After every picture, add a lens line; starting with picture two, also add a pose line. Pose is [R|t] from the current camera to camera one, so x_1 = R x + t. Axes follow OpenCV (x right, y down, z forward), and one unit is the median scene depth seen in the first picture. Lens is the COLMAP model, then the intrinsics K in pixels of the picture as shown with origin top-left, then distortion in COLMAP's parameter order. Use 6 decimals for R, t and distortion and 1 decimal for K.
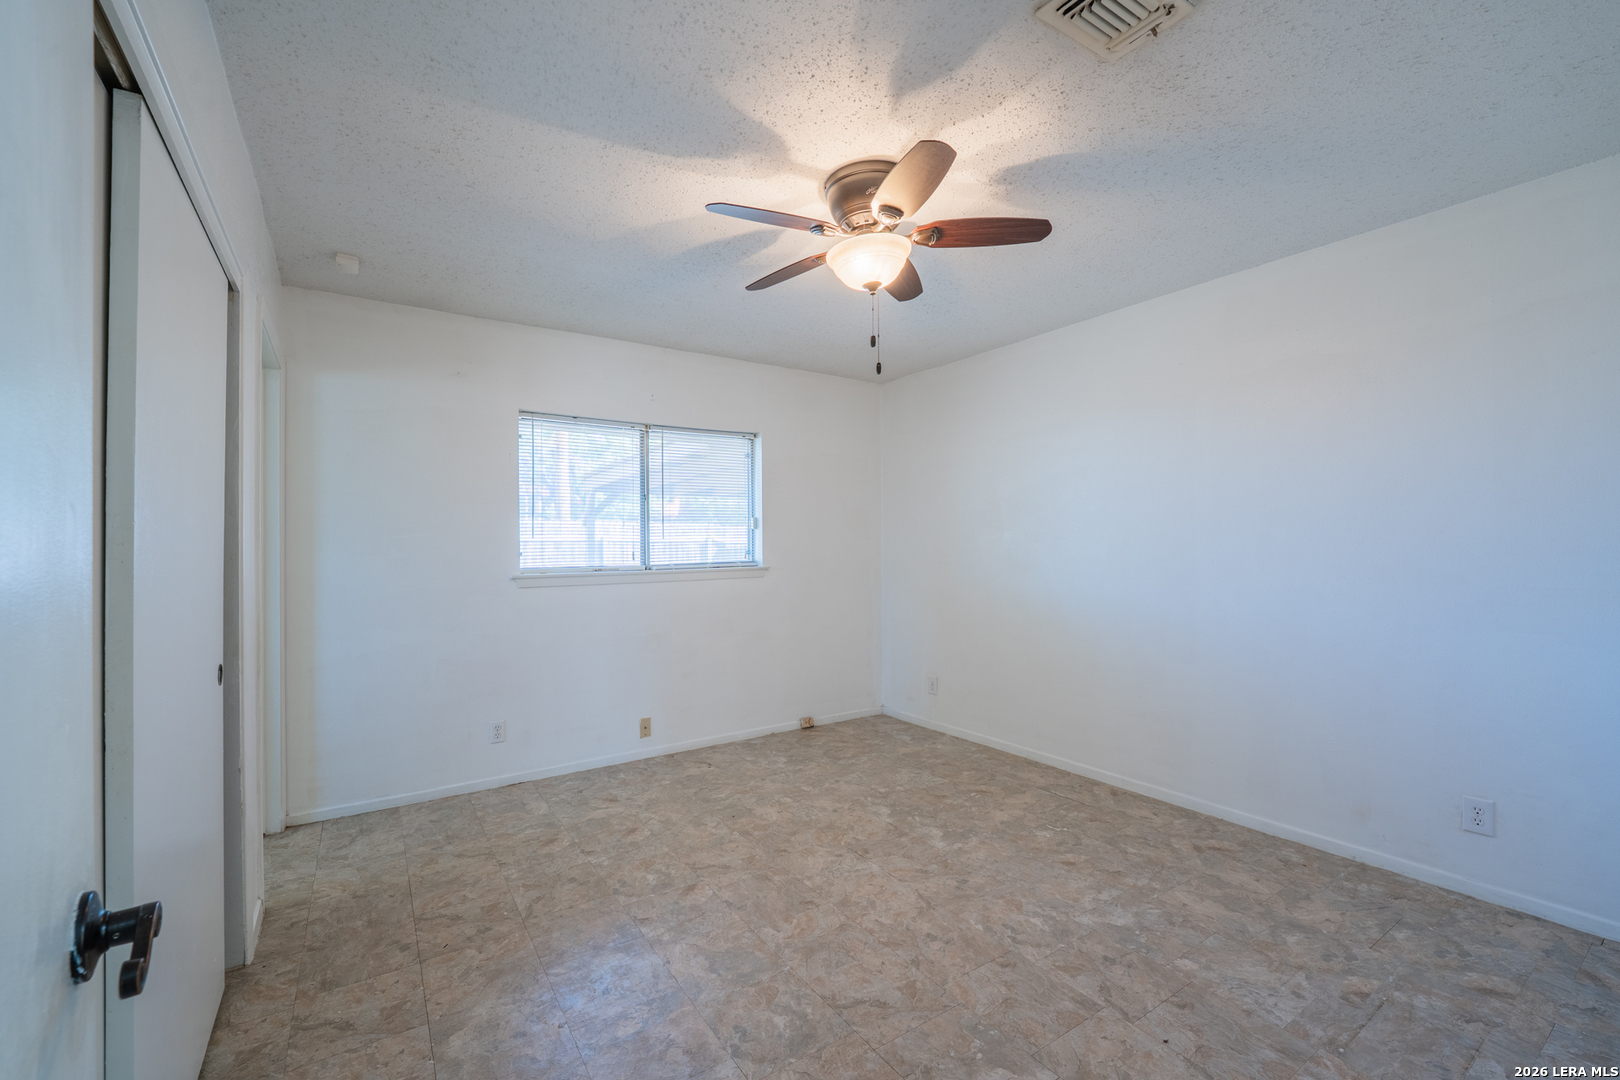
lens RADIAL K [[661.6, 0, 801.3], [0, 661.6, 541.8], [0, 0, 1]] dist [-0.007519, -0.002526]
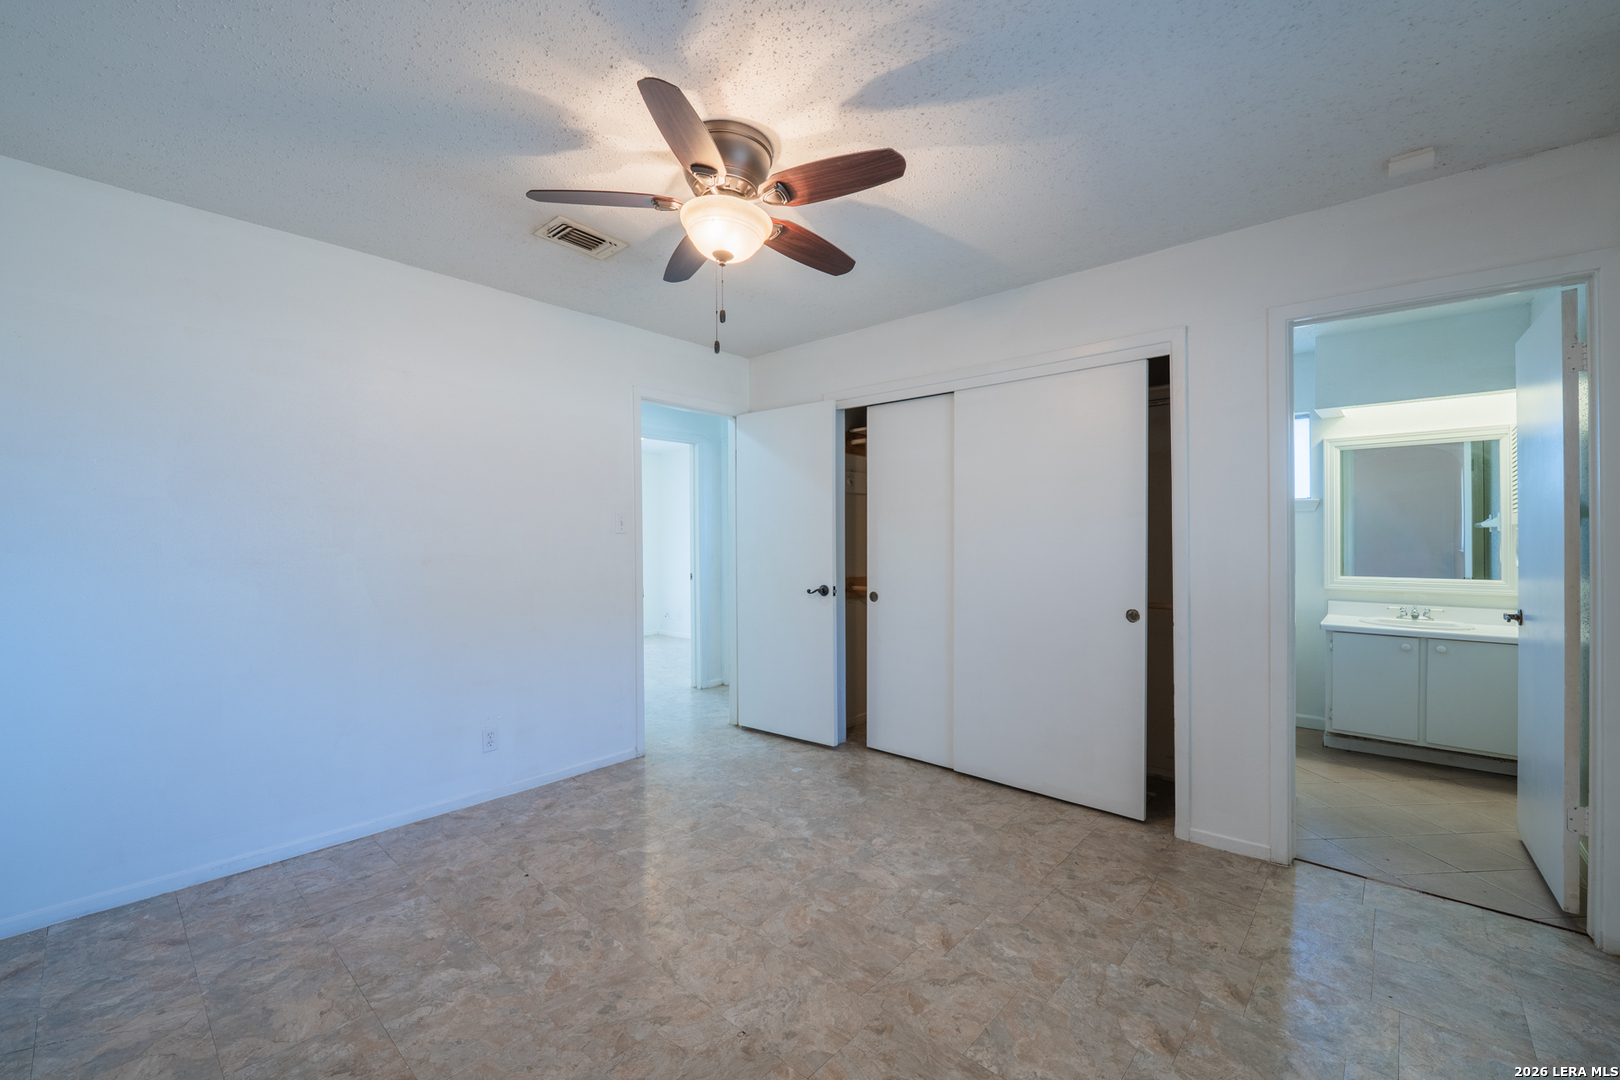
lens RADIAL K [[661.6, 0, 805.2], [0, 661.6, 539.4], [0, 0, 1]] dist [-0.007519, -0.002526]
pose [[-0.967627, 0.009338, -0.252210, 0.240452], [0.010778, 0.999933, -0.004326, 0.011912], [0.252153, -0.006904, -0.967663, 1.980902]]
